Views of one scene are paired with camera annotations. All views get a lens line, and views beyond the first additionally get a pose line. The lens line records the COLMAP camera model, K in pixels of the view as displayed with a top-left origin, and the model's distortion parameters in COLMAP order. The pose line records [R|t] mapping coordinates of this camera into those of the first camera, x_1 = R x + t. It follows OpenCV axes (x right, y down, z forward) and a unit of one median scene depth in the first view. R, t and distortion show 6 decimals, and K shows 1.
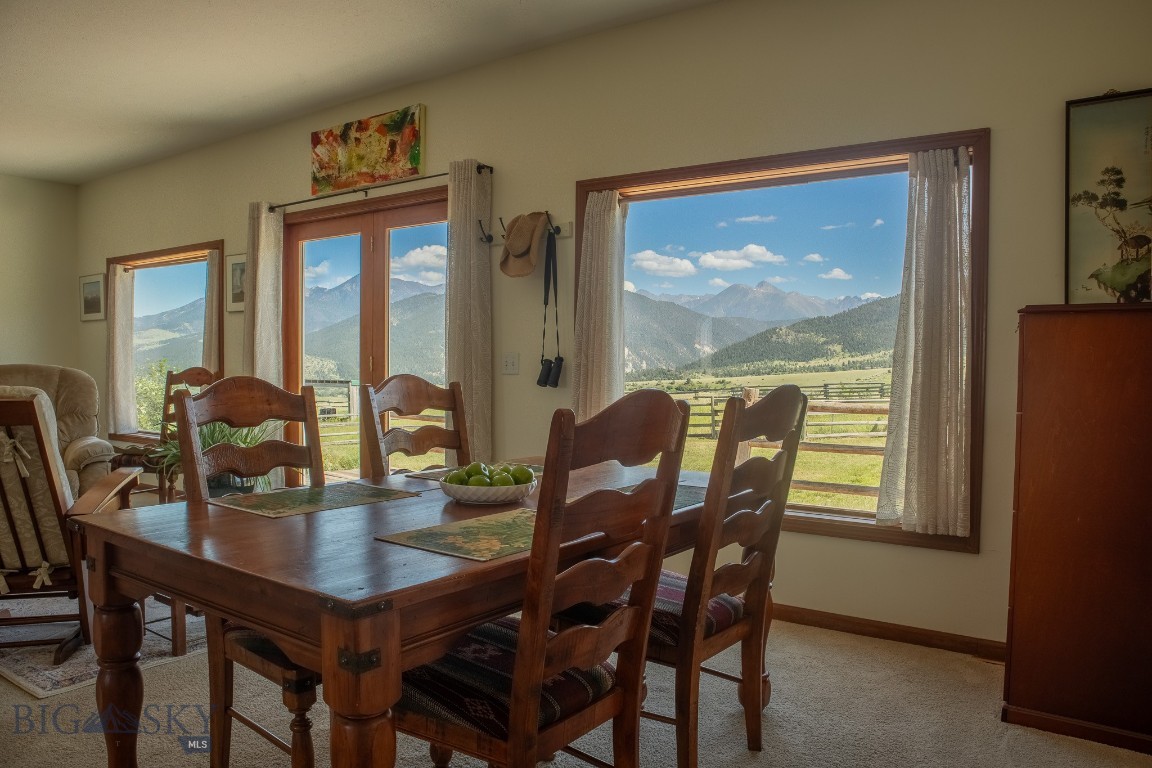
lens RADIAL K [[831.2, 0, 576.0], [0, 831.2, 381.0], [0, 0, 1]] dist [-0.007494, -0.004029]
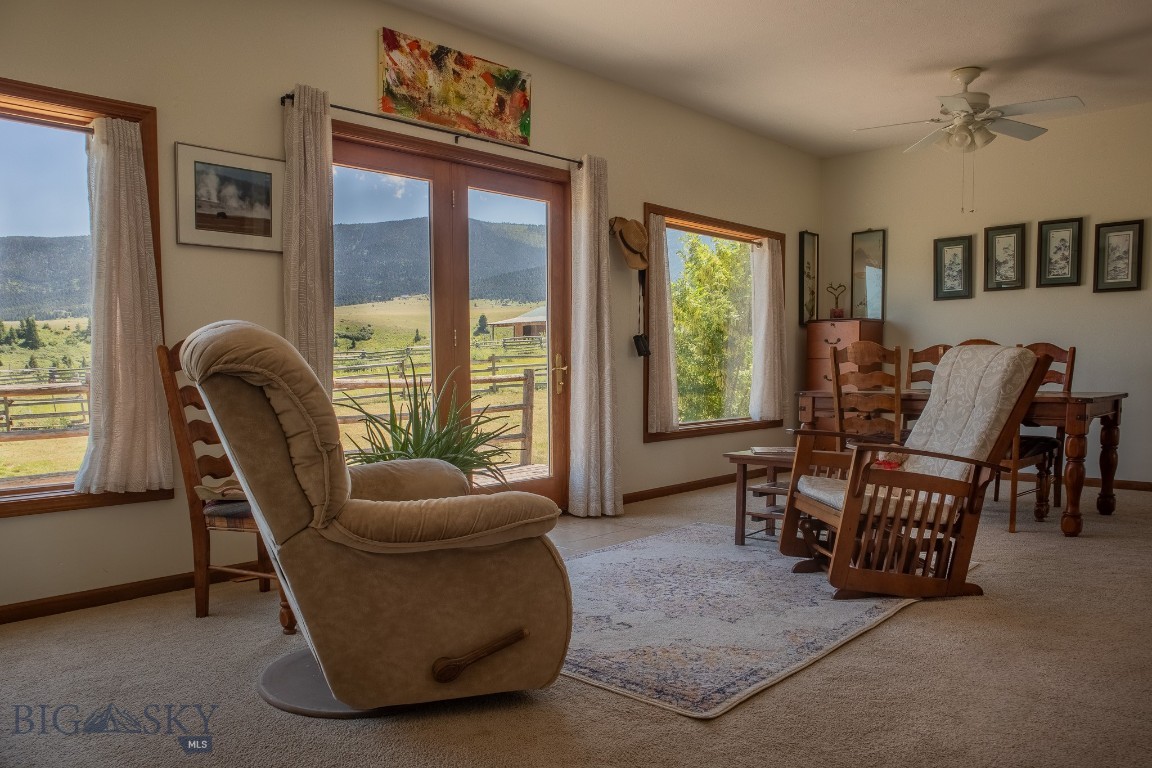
lens RADIAL K [[831.2, 0, 576.3], [0, 831.2, 385.8], [0, 0, 1]] dist [-0.007494, -0.004029]
pose [[0.122441, -0.058772, 0.990734, -1.109247], [0.012101, 0.998259, 0.057723, -0.019173], [-0.992402, 0.004921, 0.122939, 0.776148]]
